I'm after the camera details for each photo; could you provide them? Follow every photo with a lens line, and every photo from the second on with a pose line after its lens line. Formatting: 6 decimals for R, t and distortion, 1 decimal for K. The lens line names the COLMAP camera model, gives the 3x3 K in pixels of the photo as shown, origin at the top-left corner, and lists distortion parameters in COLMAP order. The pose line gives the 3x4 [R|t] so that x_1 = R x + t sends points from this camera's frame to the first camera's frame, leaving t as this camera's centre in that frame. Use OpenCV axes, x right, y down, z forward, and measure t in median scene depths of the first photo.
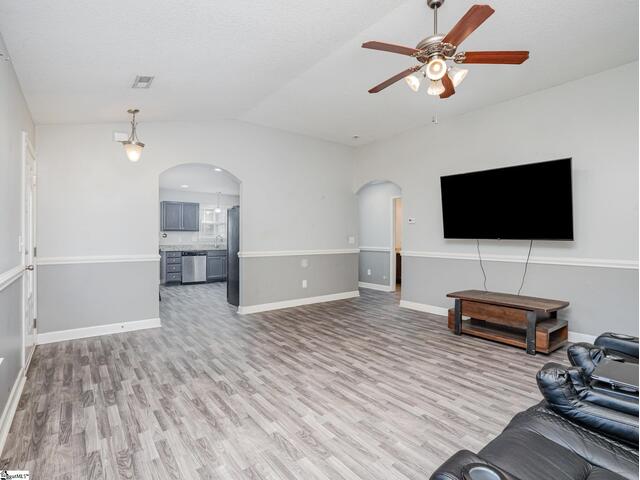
lens RADIAL K [[319.1, 0, 320.0], [0, 319.1, 240.0], [0, 0, 1]] dist [-0.098861, 0.000177]
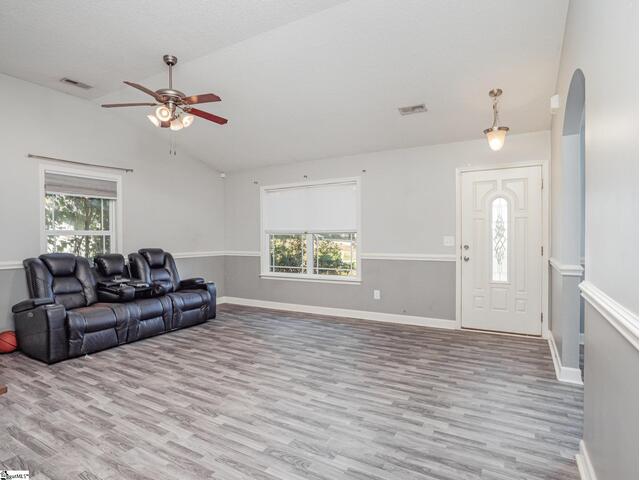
lens RADIAL K [[358.3, 0, 327.3], [0, 358.3, 240.6], [0, 0, 1]] dist [-0.005977, -0.001050]
pose [[-0.932391, 0.007220, -0.361380, 0.205484], [0.001855, 0.999883, 0.015191, -0.012478], [0.361447, 0.013494, -0.932295, 1.686157]]
